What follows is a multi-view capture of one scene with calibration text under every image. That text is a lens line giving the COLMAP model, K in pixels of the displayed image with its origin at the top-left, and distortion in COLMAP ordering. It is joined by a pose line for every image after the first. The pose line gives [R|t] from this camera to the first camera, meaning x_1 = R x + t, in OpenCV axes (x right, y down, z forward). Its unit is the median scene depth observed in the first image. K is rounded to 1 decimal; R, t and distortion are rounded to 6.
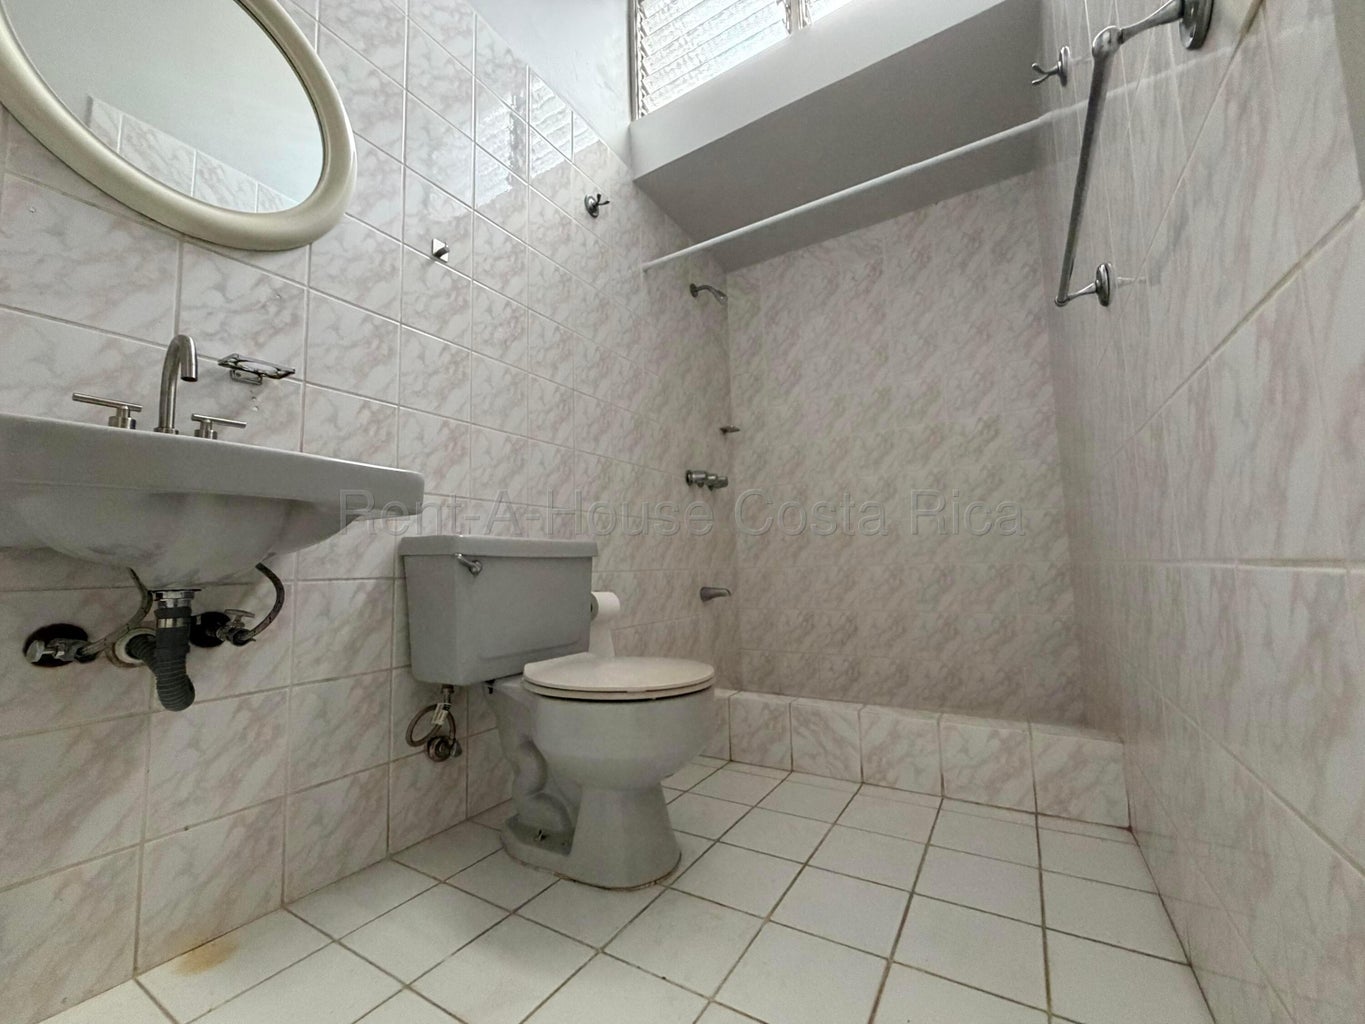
lens RADIAL K [[545.2, 0, 677.3], [0, 545.2, 514.5], [0, 0, 1]] dist [0.000831, 0.000060]
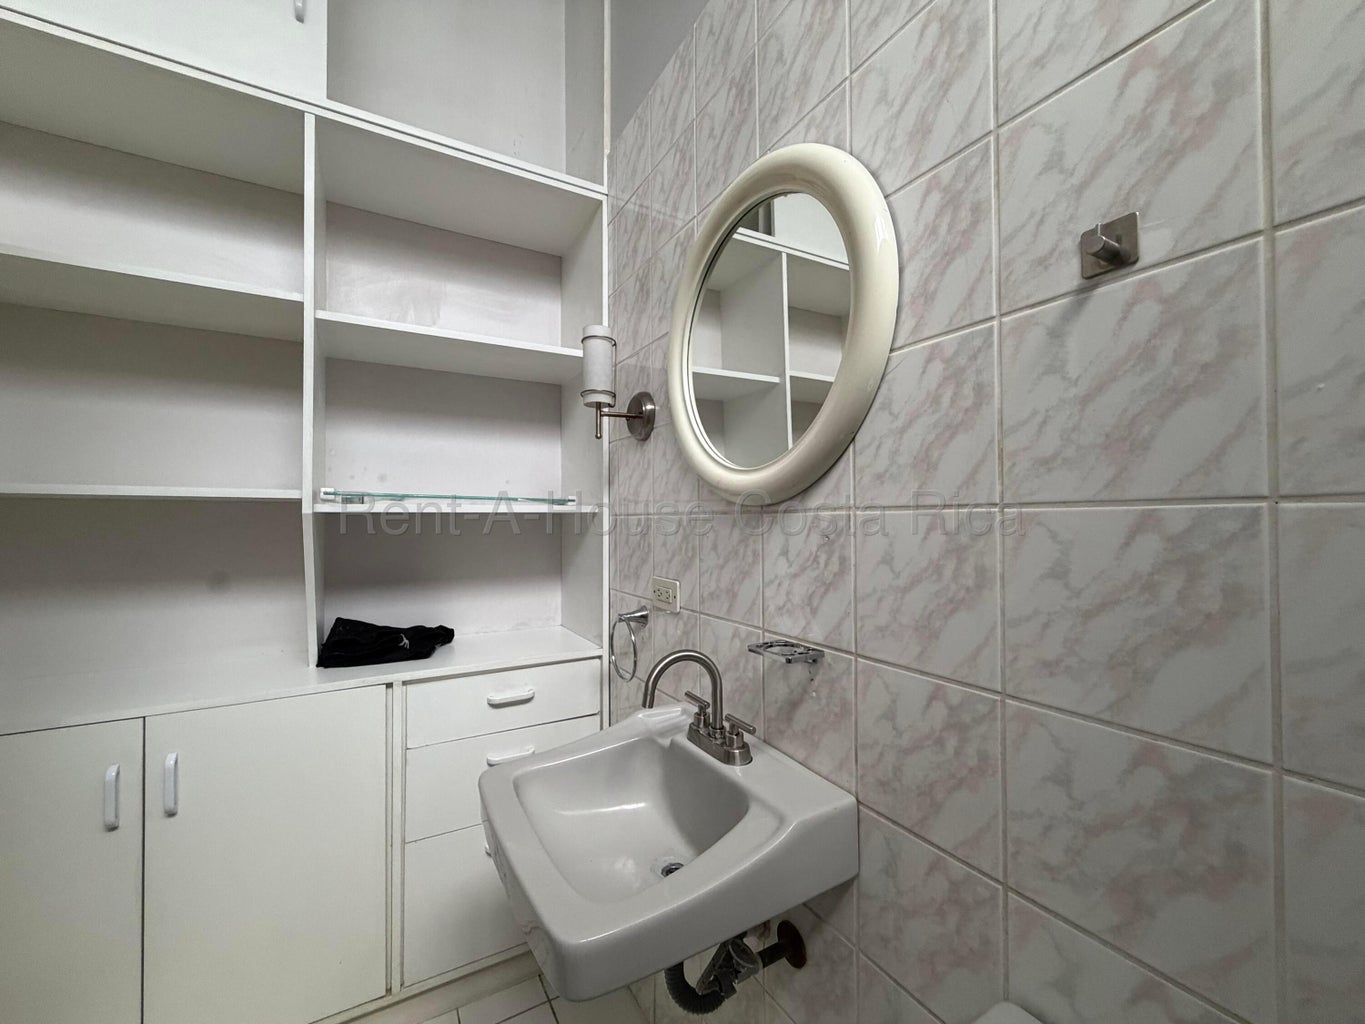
lens RADIAL K [[545.2, 0, 677.3], [0, 545.2, 514.5], [0, 0, 1]] dist [0.000831, 0.000060]
pose [[-0.476673, 0.018115, -0.878894, 0.013849], [0.103669, 0.993970, -0.035739, -0.380968], [0.872946, -0.108150, -0.475677, 1.050598]]
